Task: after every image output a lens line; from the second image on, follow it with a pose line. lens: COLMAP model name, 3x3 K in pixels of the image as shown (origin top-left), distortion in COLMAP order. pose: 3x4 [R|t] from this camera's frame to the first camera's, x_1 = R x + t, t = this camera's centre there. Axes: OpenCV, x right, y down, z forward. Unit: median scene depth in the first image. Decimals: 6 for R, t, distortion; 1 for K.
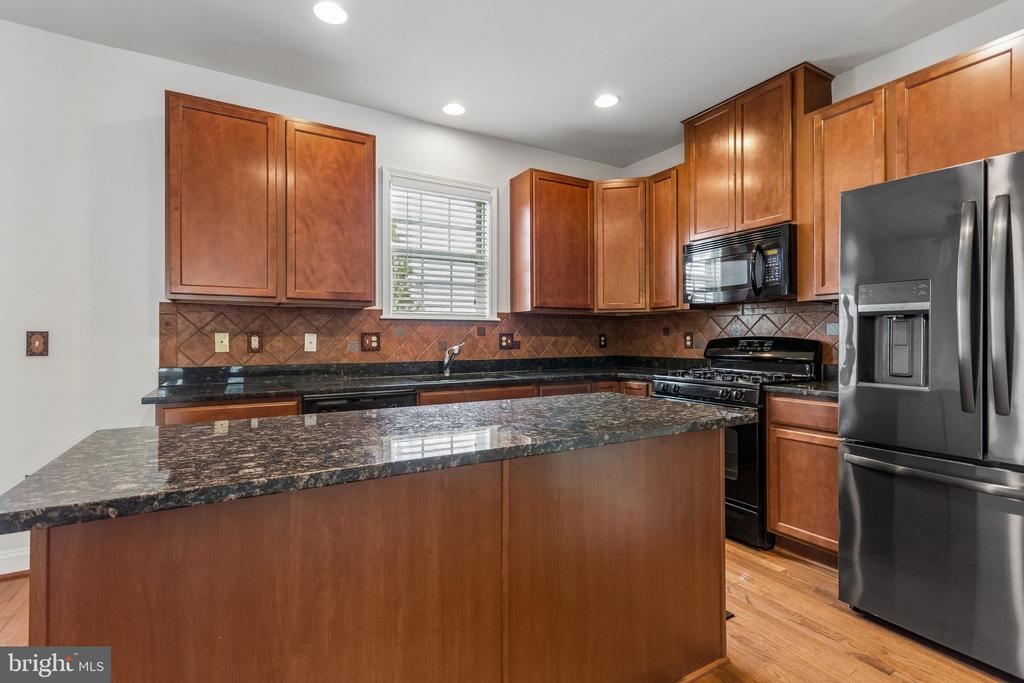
lens RADIAL K [[482.0, 0, 512.0], [0, 482.0, 341.5], [0, 0, 1]] dist [0.002063, 0.000452]
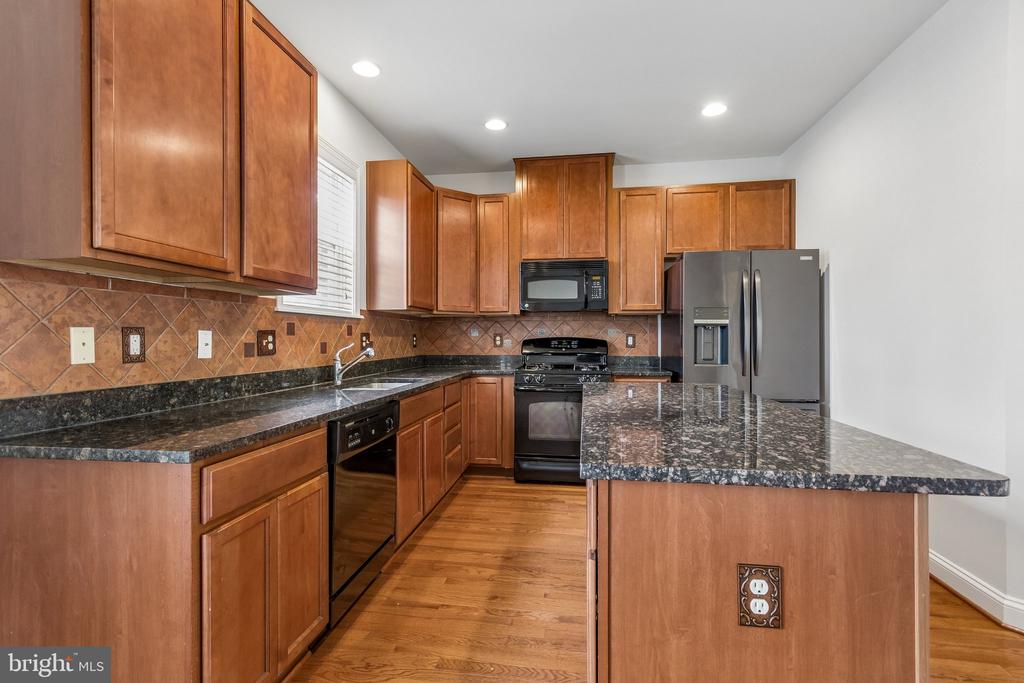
lens RADIAL K [[482.0, 0, 512.0], [0, 482.0, 341.5], [0, 0, 1]] dist [0.002063, 0.000452]
pose [[0.626090, -0.002797, 0.779746, -0.668798], [0.003330, 0.999994, 0.000912, -0.000852], [-0.779744, 0.002026, 0.626096, 0.283087]]
